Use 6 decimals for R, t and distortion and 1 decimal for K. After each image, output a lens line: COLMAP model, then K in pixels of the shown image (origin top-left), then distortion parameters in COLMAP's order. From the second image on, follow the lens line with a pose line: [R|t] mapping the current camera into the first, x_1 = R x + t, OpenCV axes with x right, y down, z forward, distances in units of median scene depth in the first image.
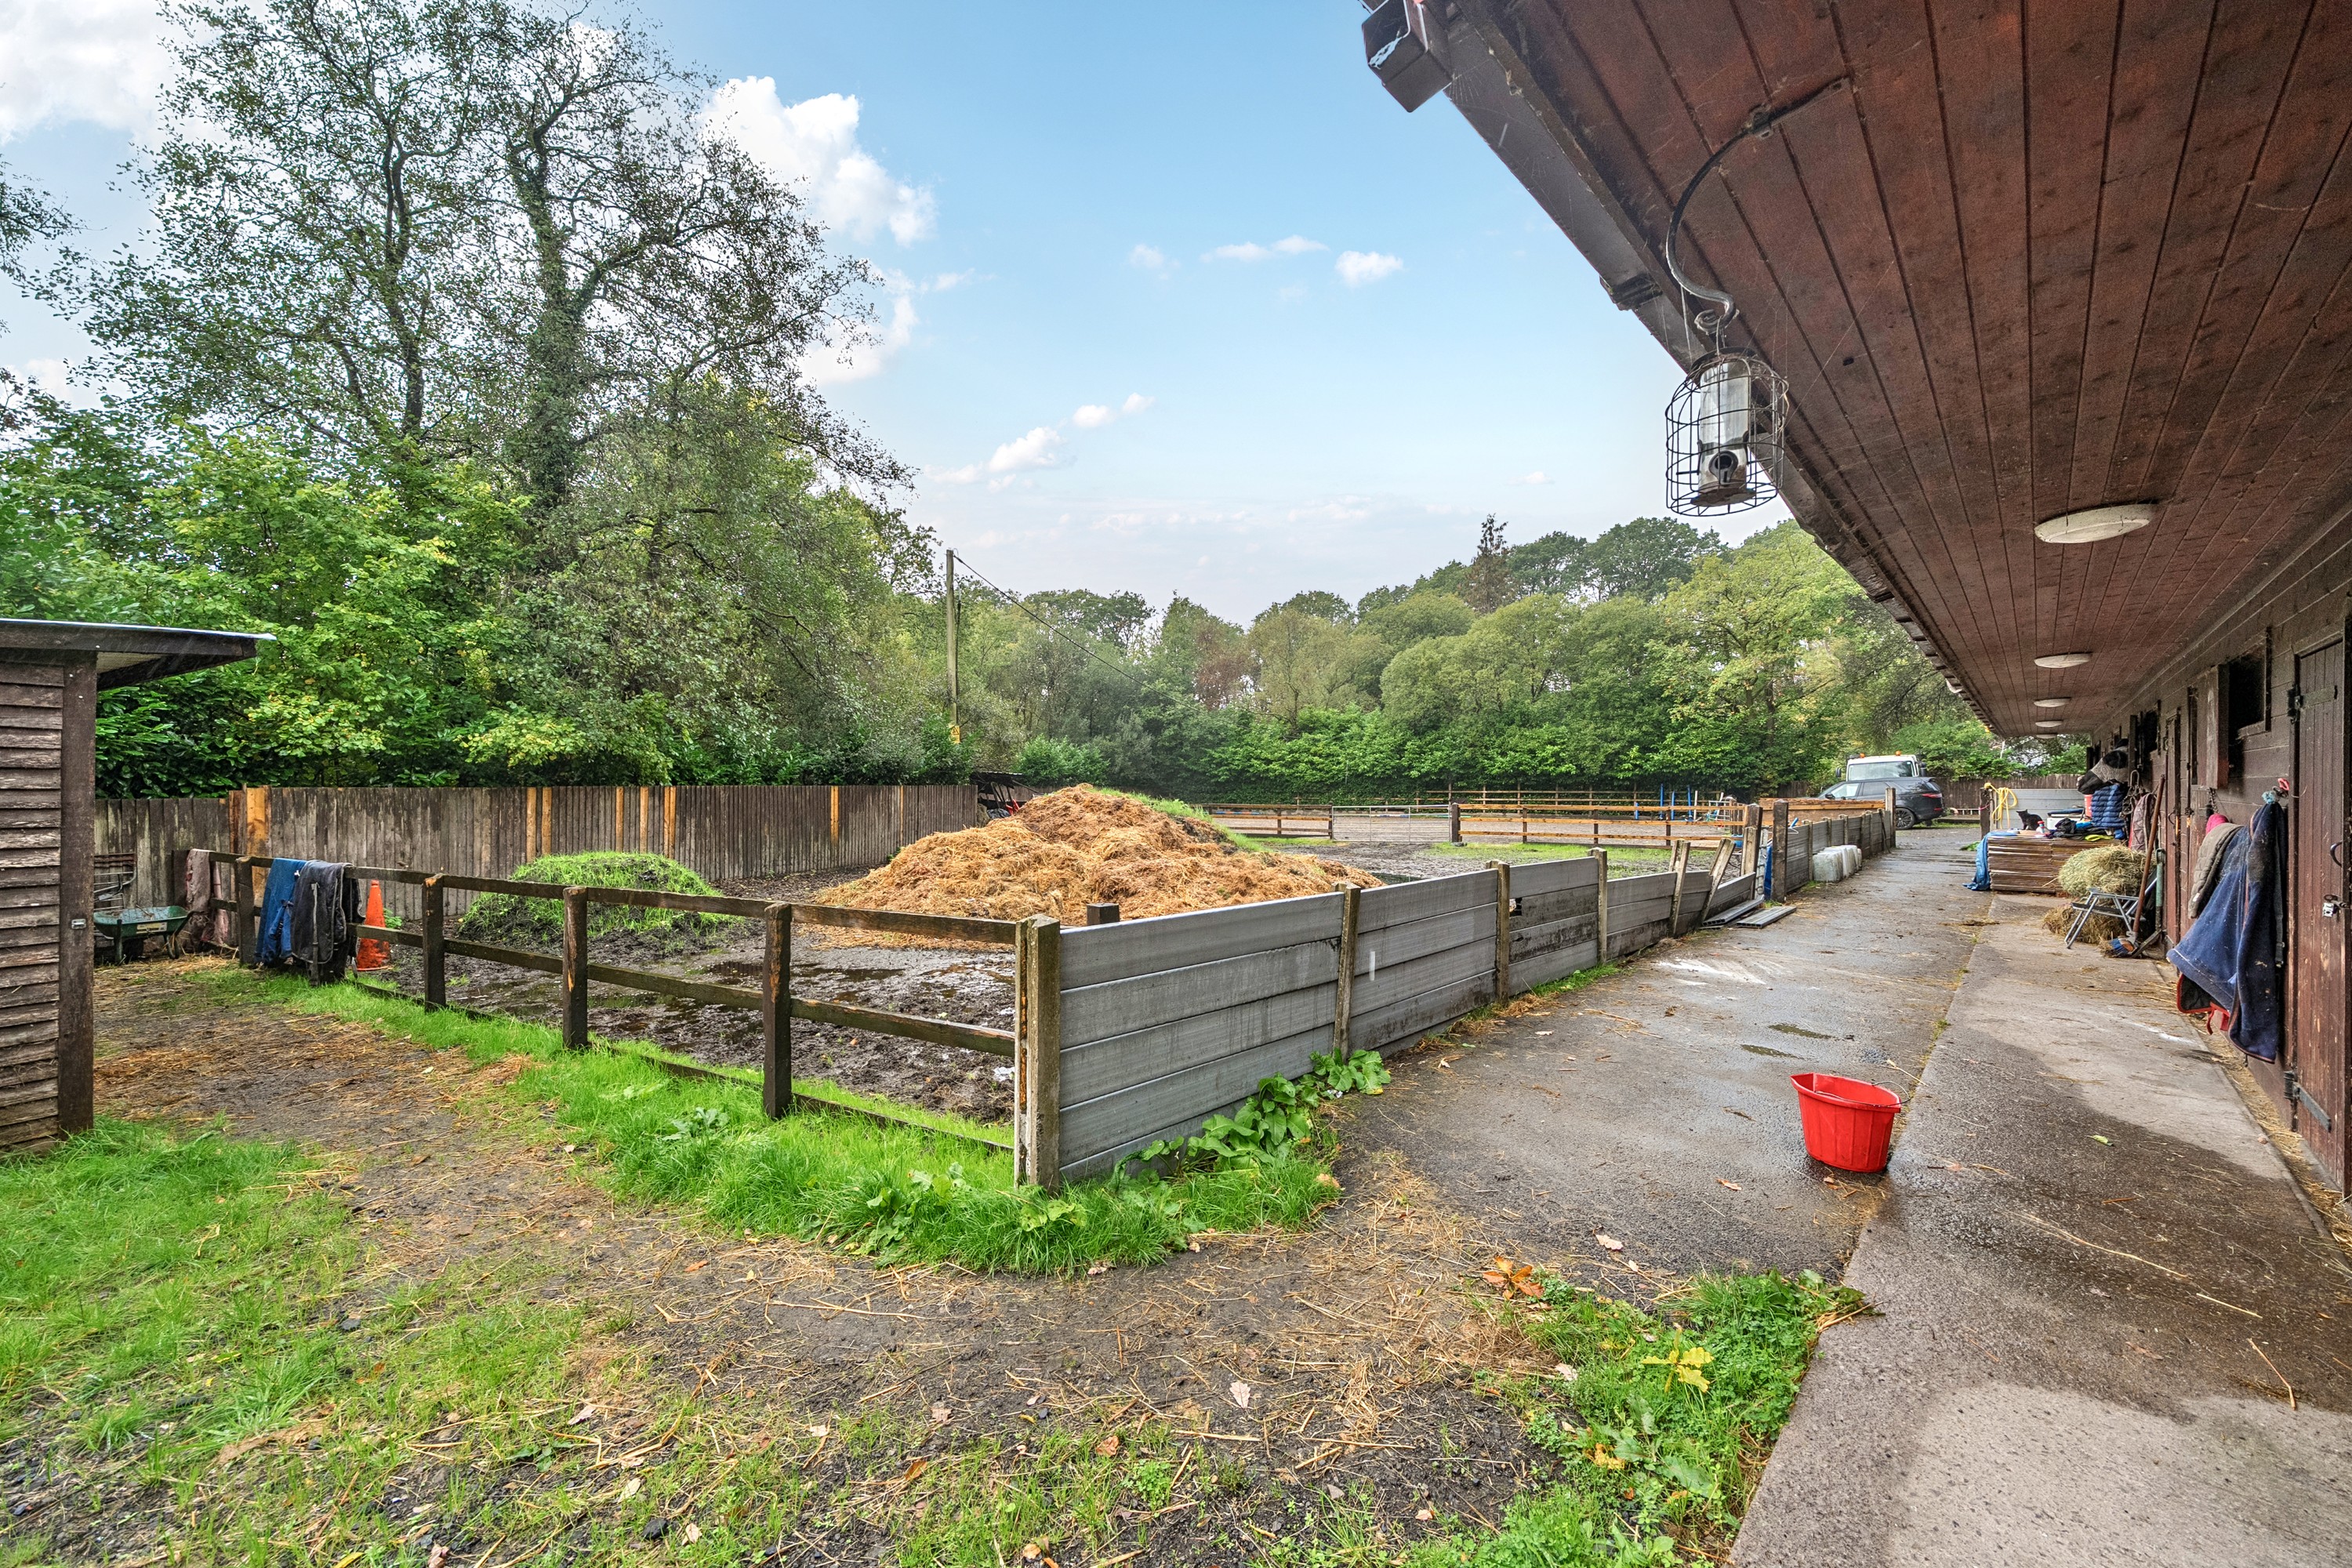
lens RADIAL K [[906.5, 0, 1176.0], [0, 906.5, 784.0], [0, 0, 1]] dist [-0.000631, -0.000112]
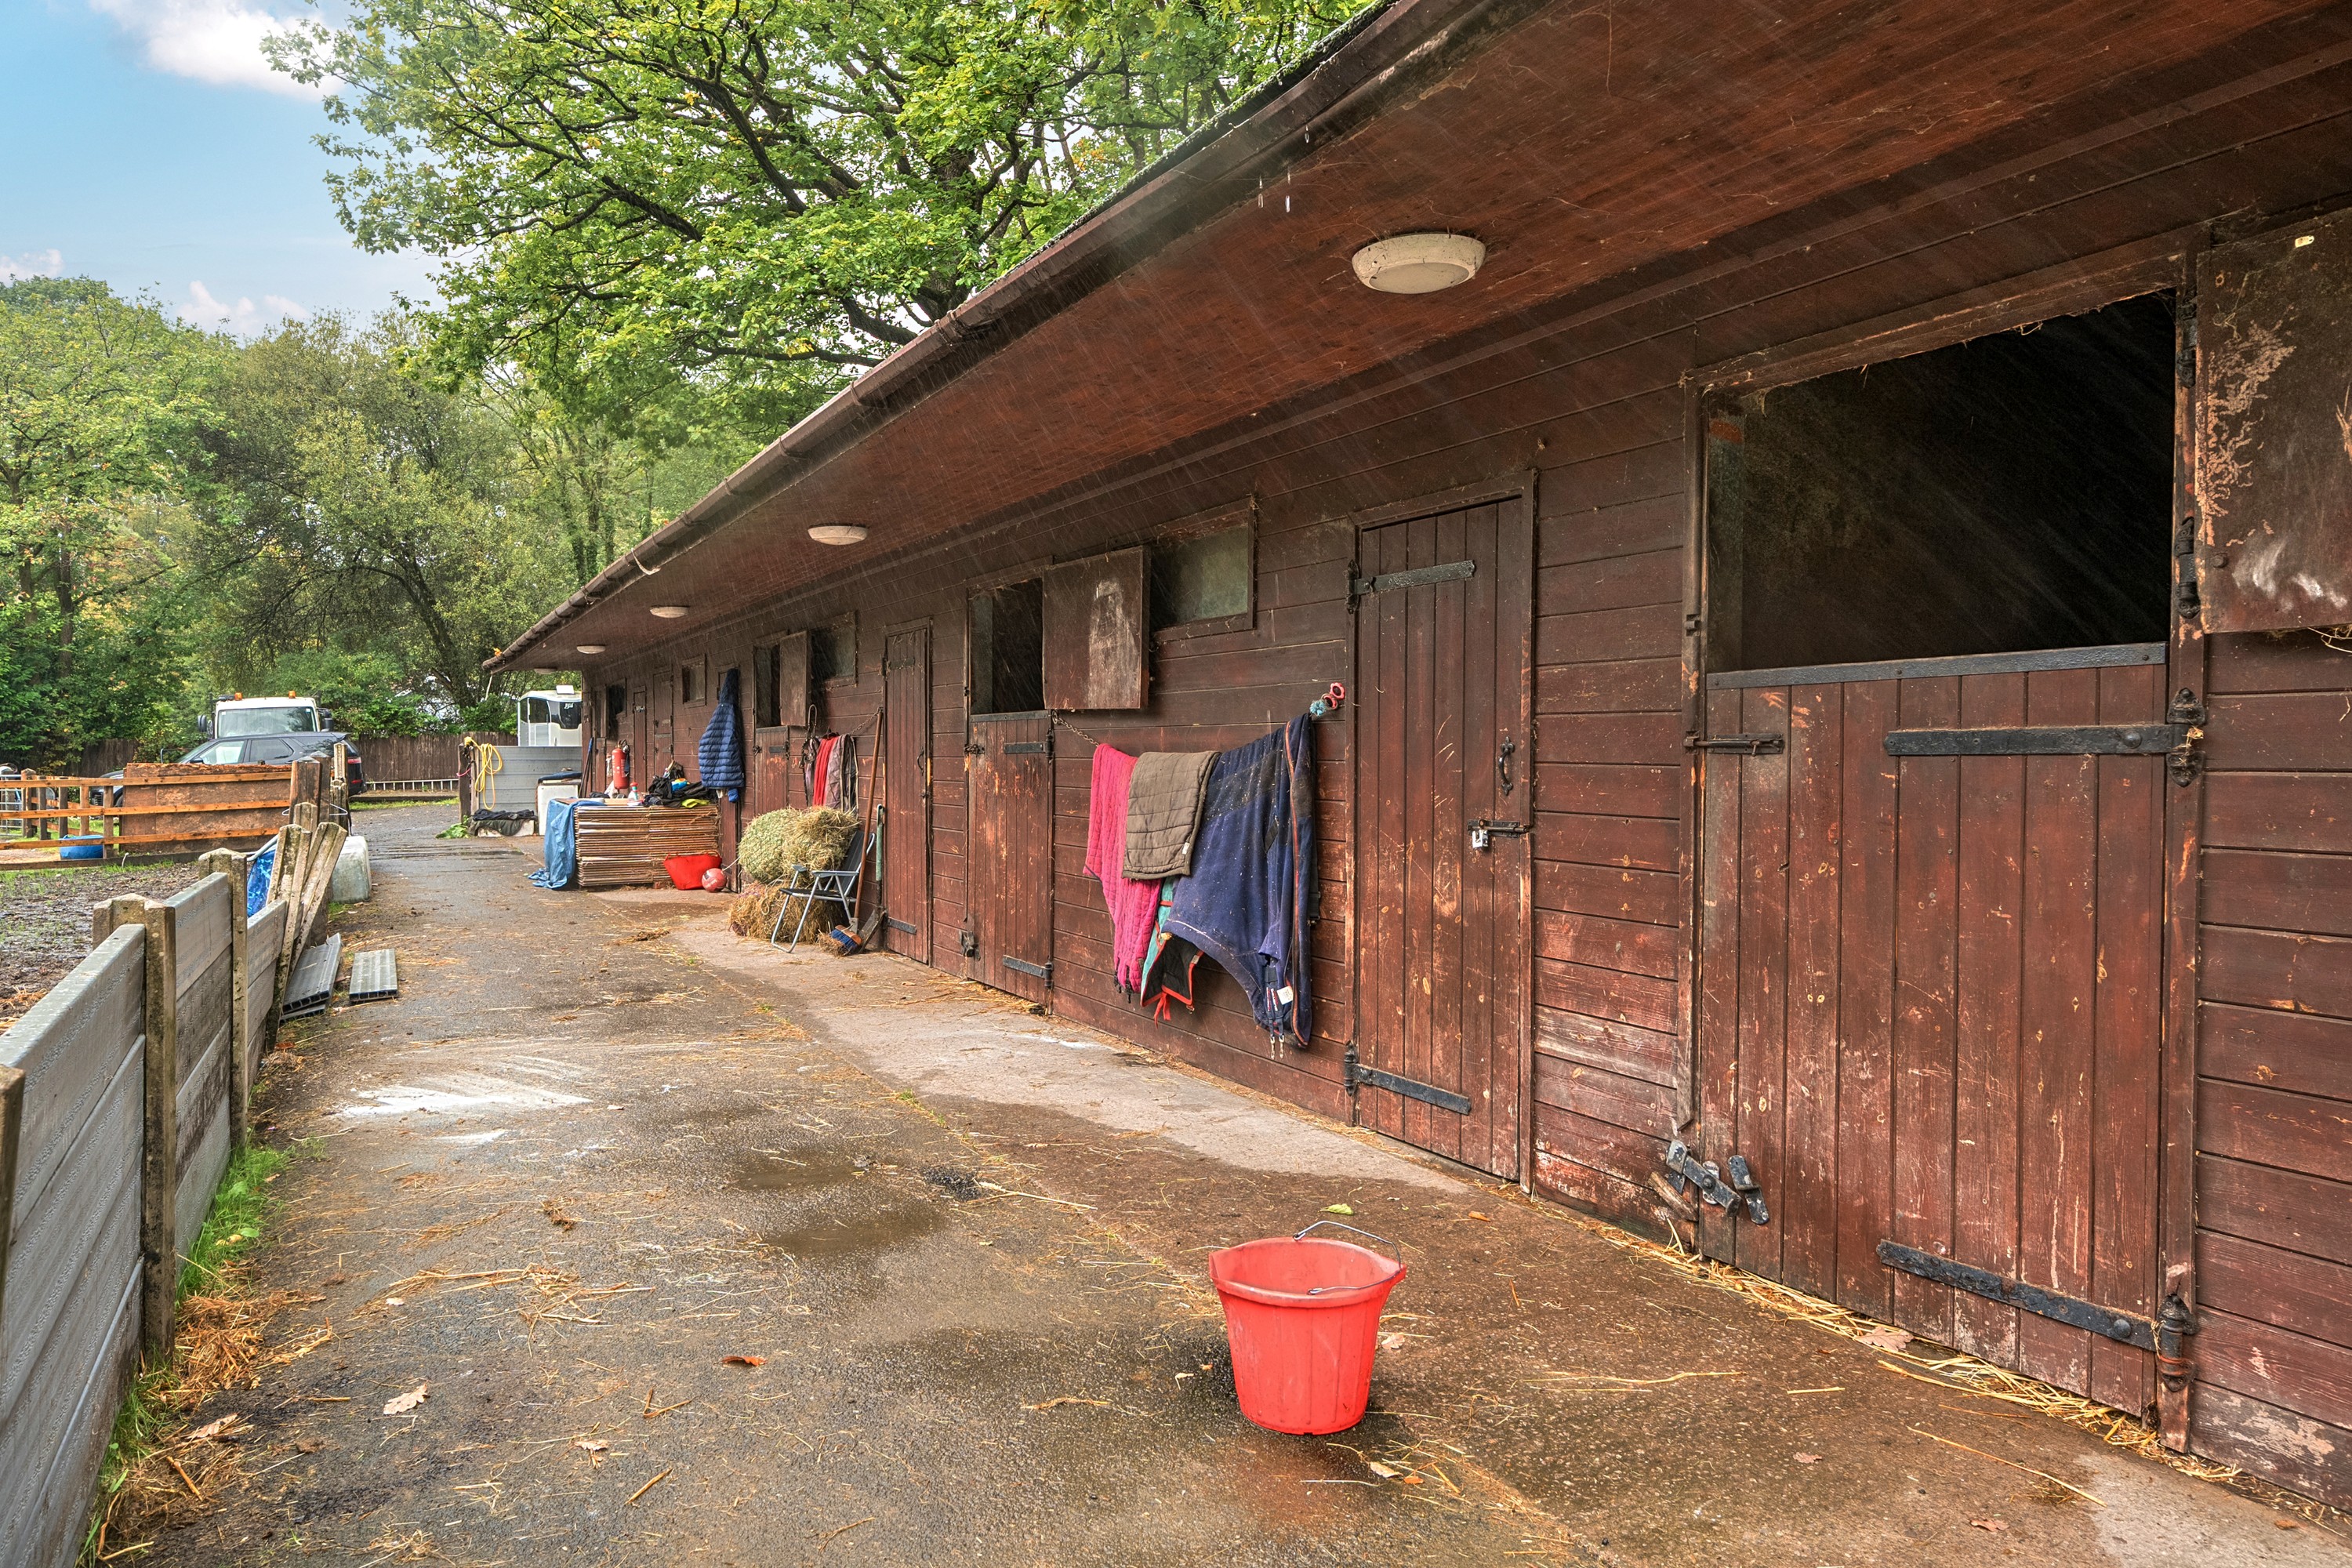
lens RADIAL K [[1456.0, 0, 1176.0], [0, 1456.0, 784.0], [0, 0, 1]] dist [-0.002424, -0.000875]
pose [[0.275705, -0.020712, 0.961019, -0.013127], [0.002269, 0.999779, 0.020896, 0.020578], [-0.961240, -0.003581, 0.275691, 0.302012]]
